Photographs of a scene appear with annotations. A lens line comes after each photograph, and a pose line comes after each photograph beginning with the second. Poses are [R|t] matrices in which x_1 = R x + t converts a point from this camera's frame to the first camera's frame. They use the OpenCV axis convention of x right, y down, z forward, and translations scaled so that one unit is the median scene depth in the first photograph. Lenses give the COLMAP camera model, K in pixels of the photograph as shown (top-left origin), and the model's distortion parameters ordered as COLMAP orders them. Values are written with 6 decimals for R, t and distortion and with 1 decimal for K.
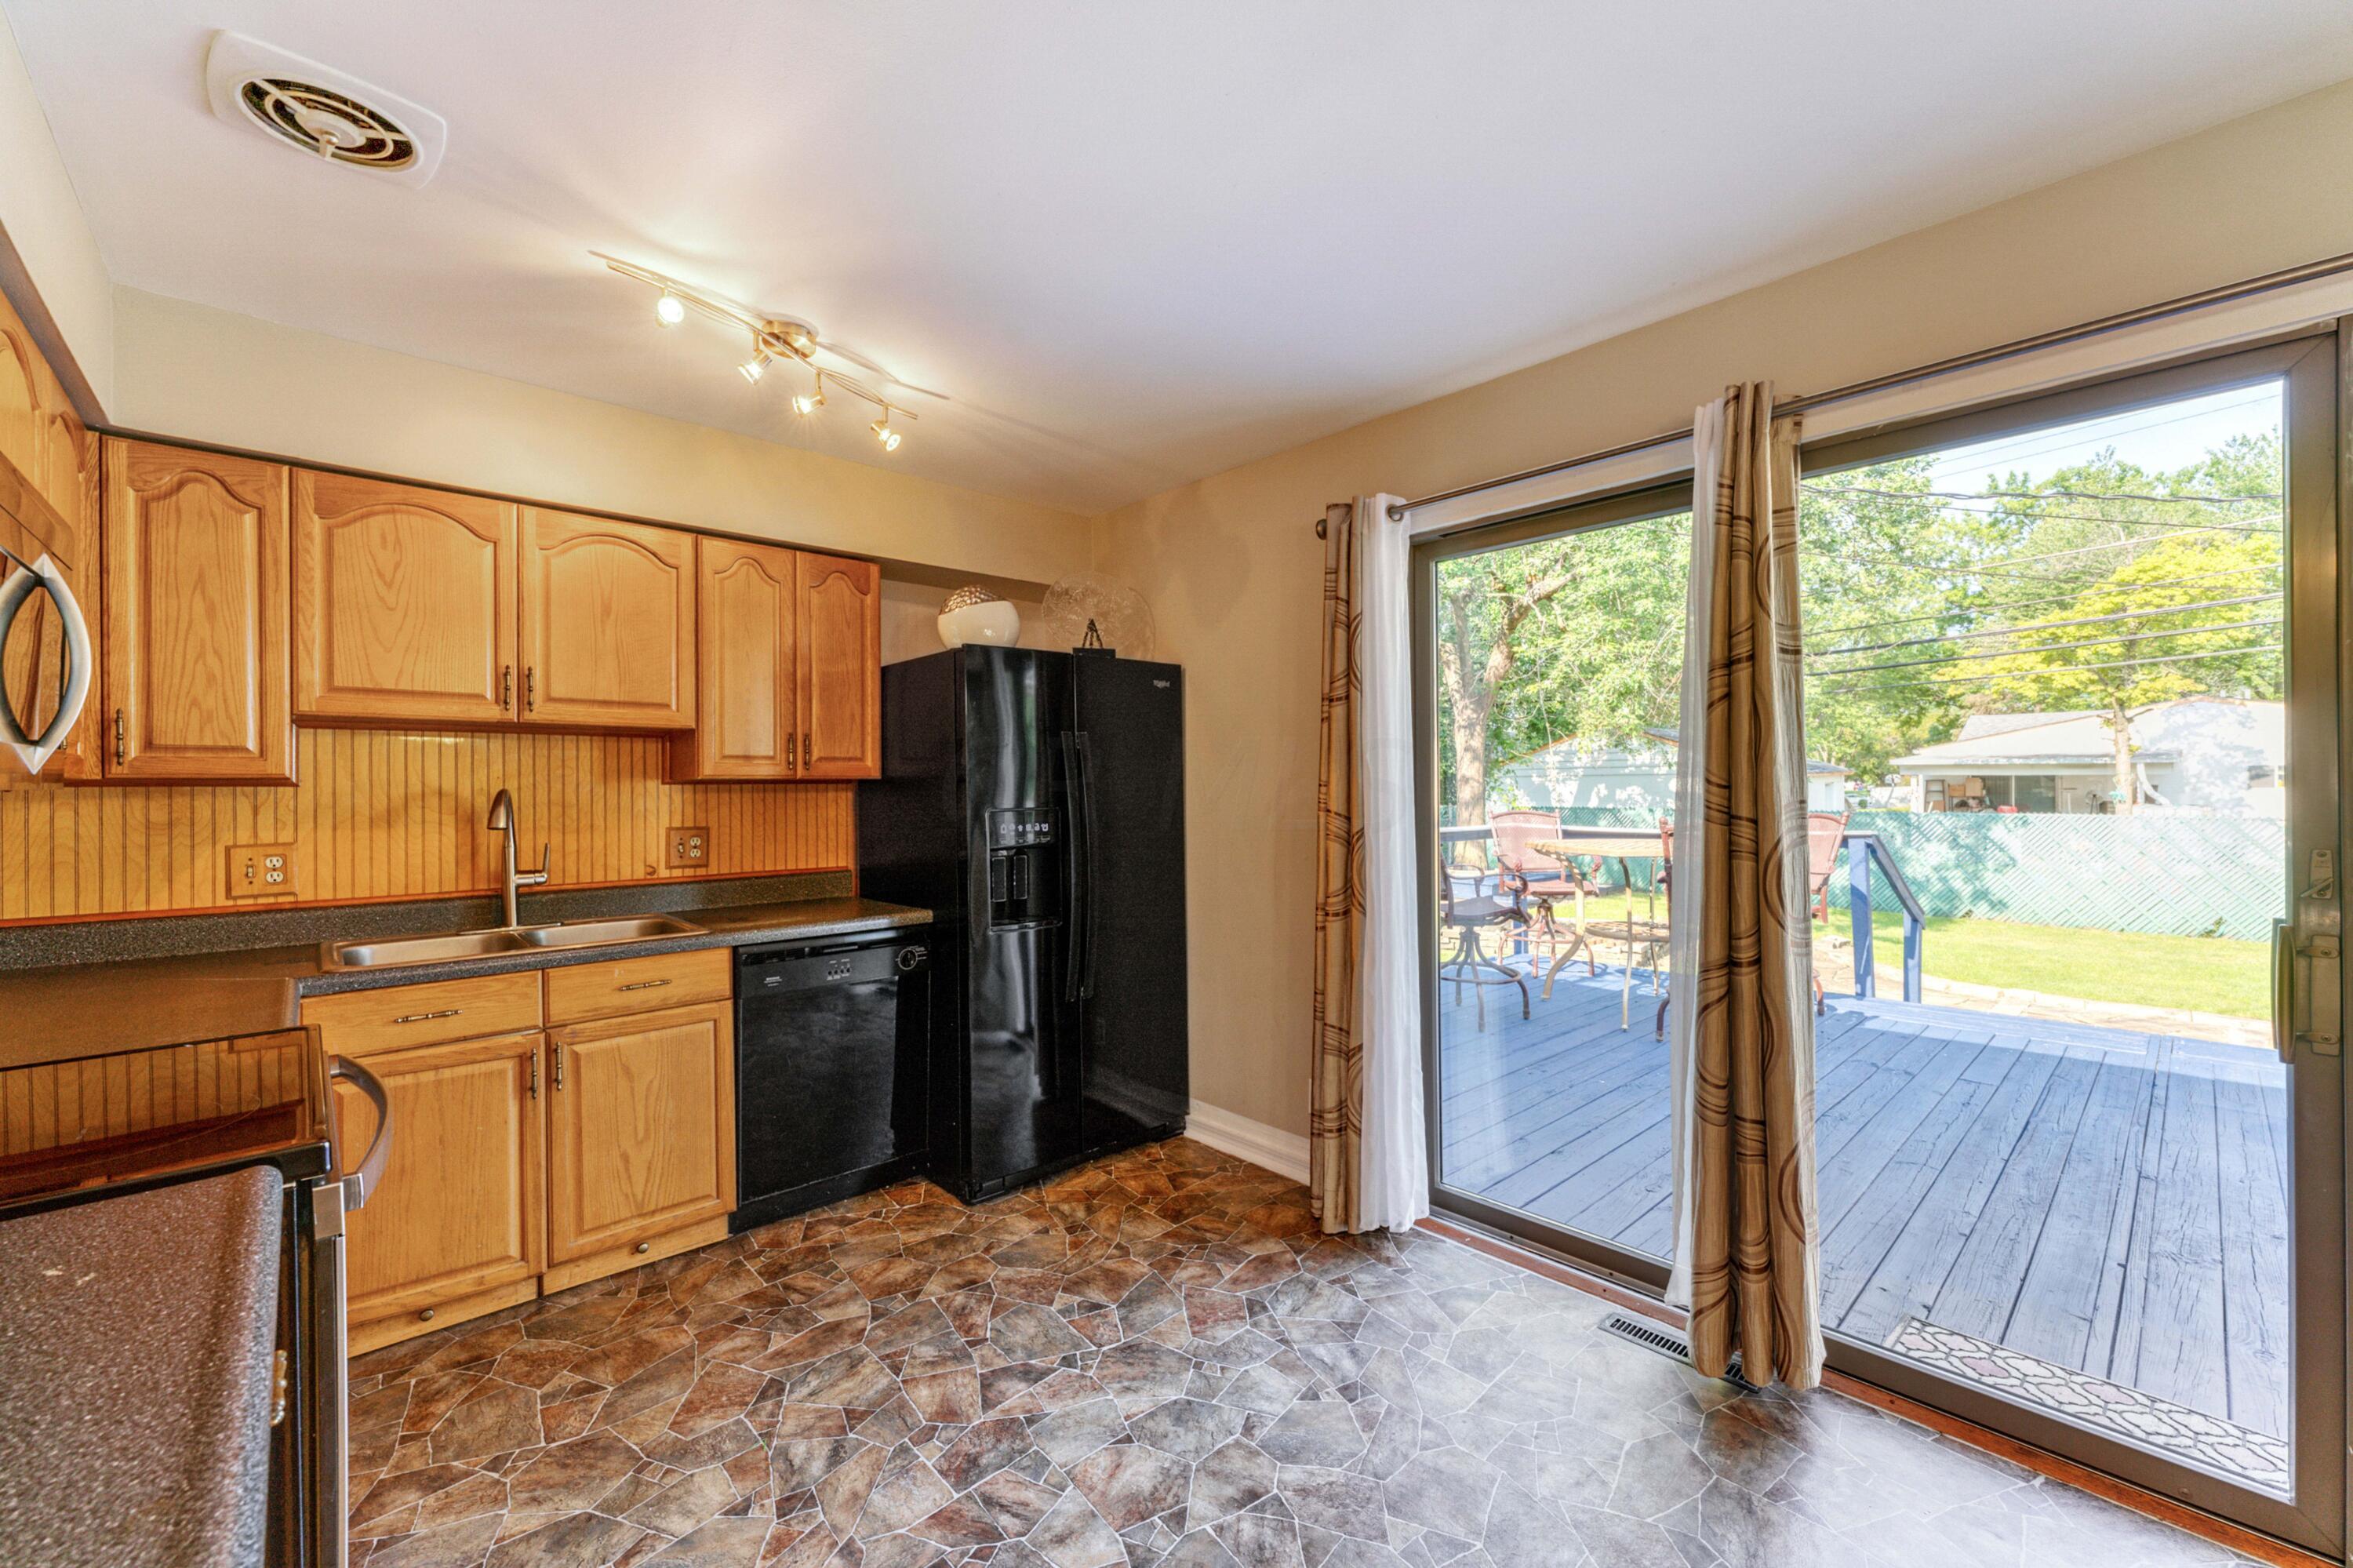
lens RADIAL K [[949.1, 0, 1140.3], [0, 949.1, 784.6], [0, 0, 1]] dist [0.000480, -0.000025]
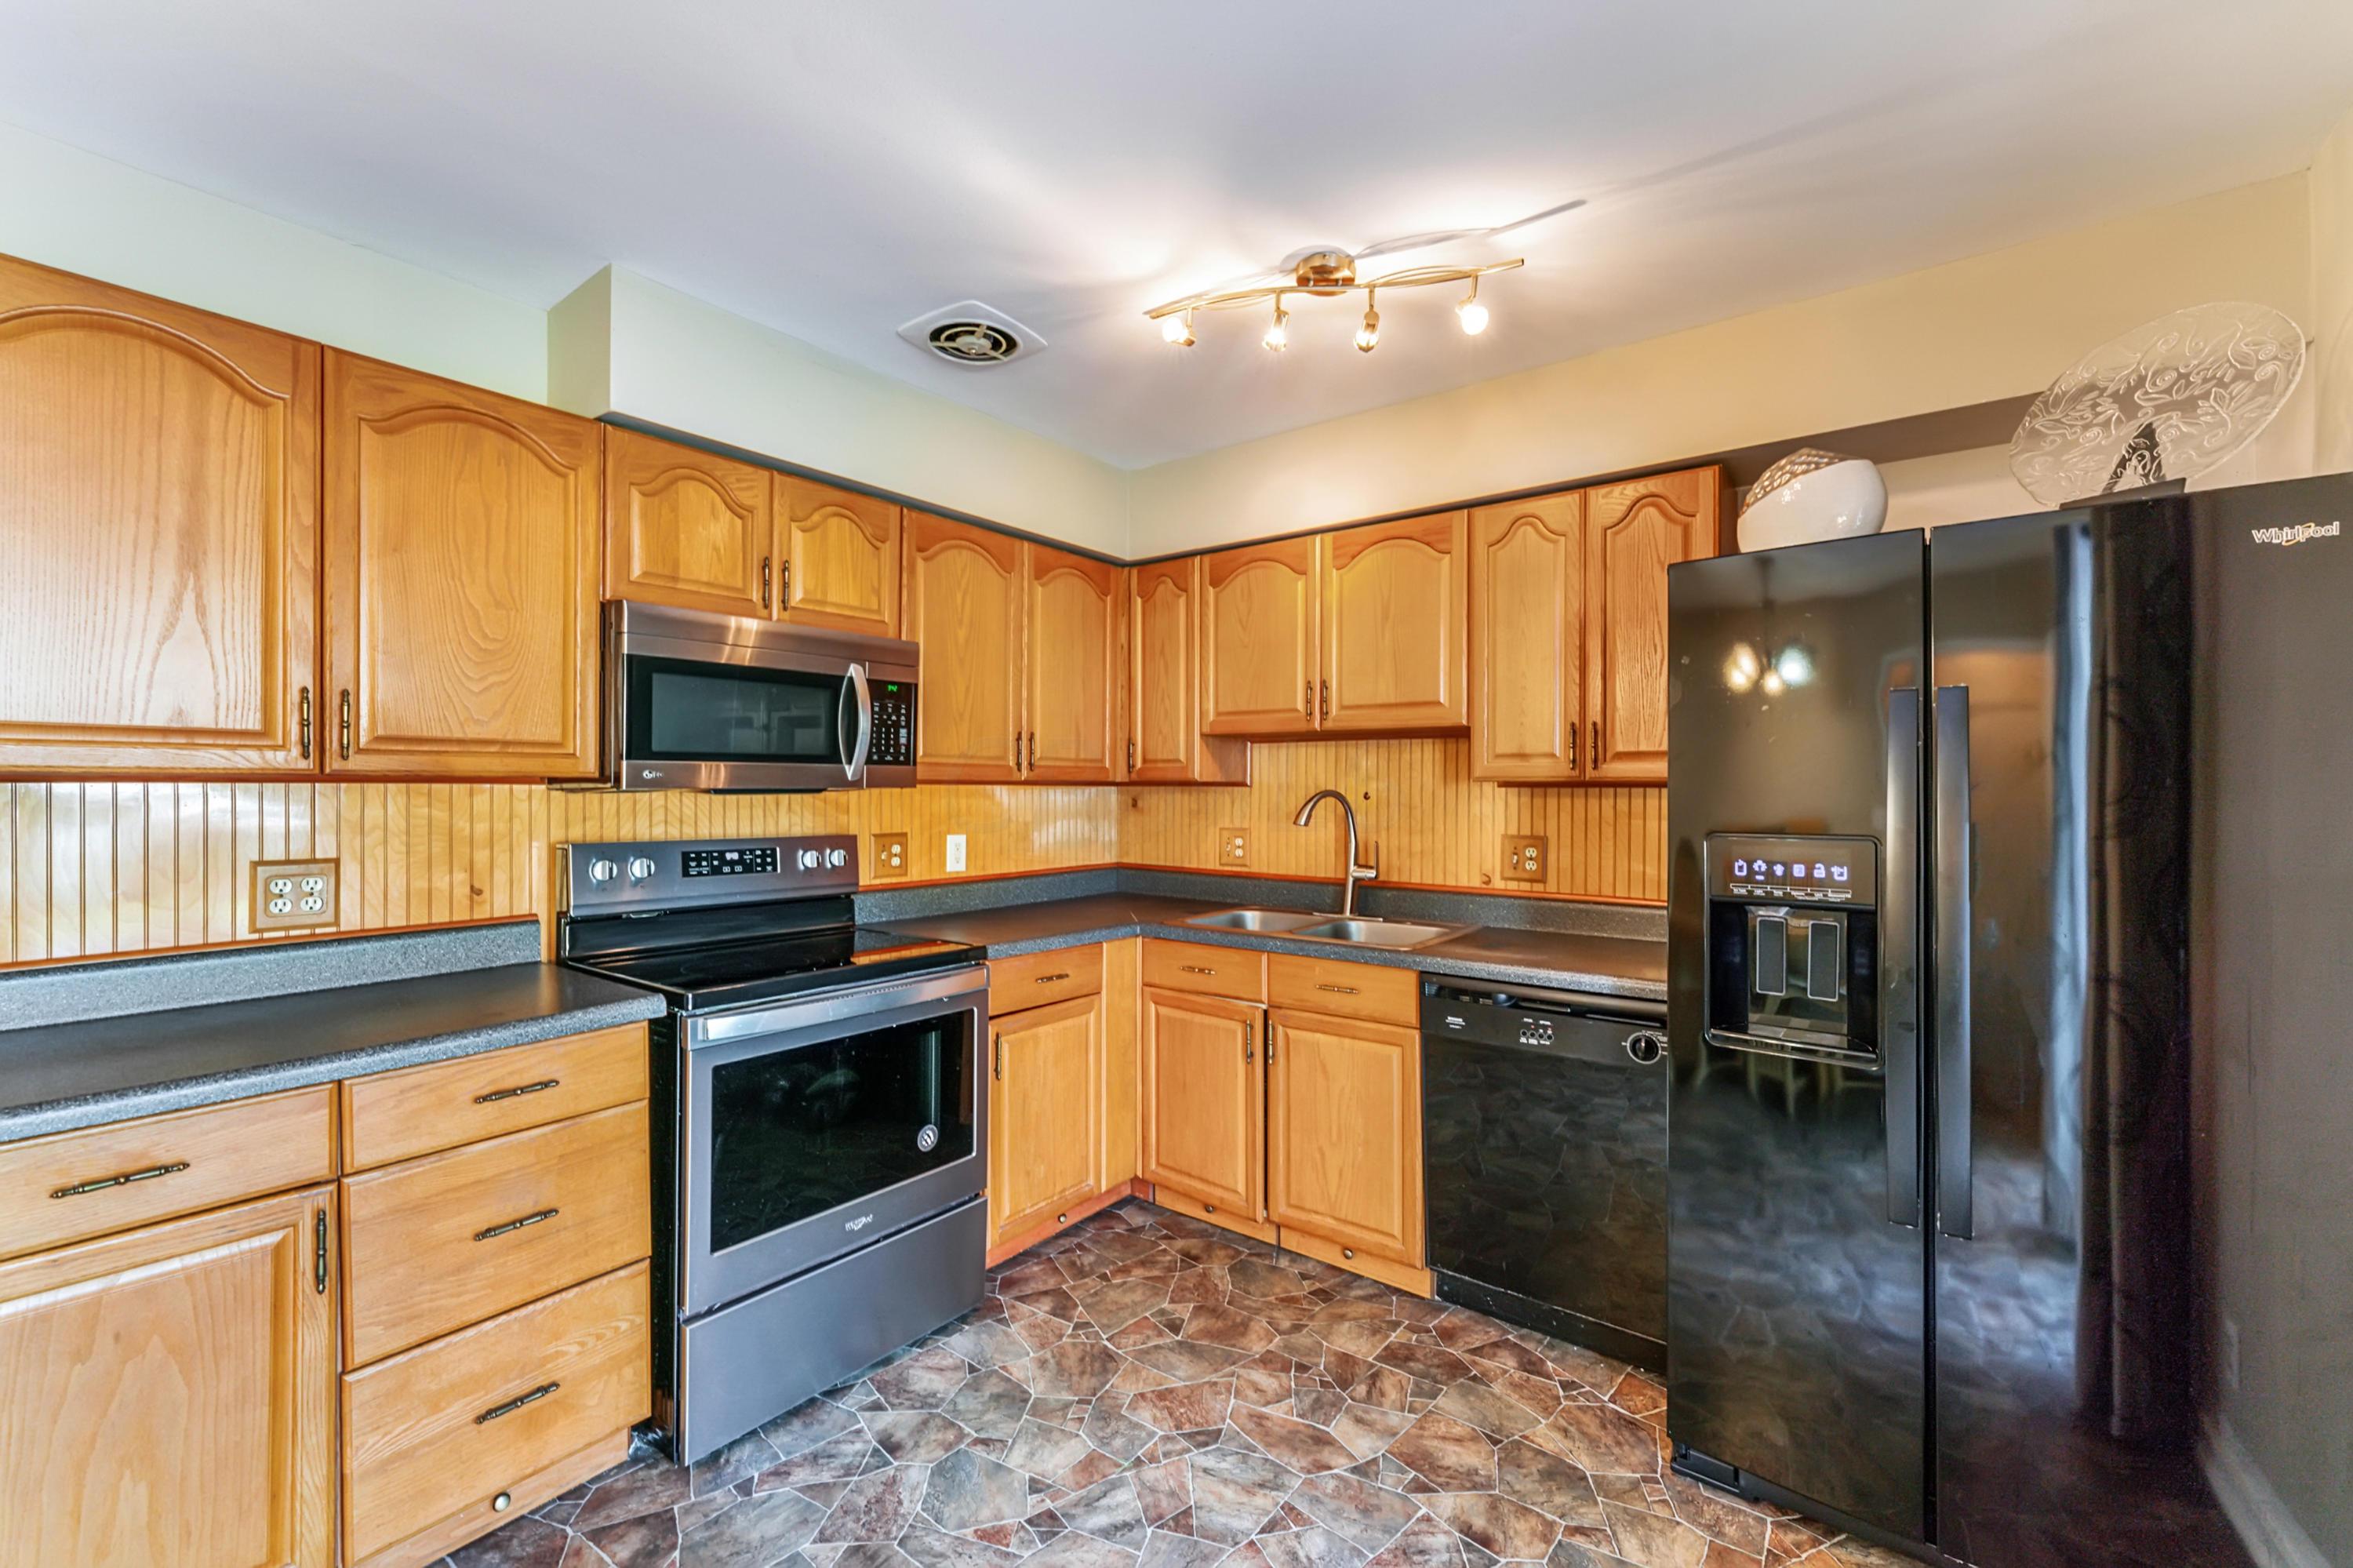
lens RADIAL K [[945.6, 0, 1170.8], [0, 945.6, 789.0], [0, 0, 1]] dist [0.002310, 0.000224]
pose [[0.190366, 0.007870, -0.981682, 0.412934], [-0.005640, 0.999960, 0.006923, -0.003852], [0.981697, 0.004219, 0.190402, 0.635189]]
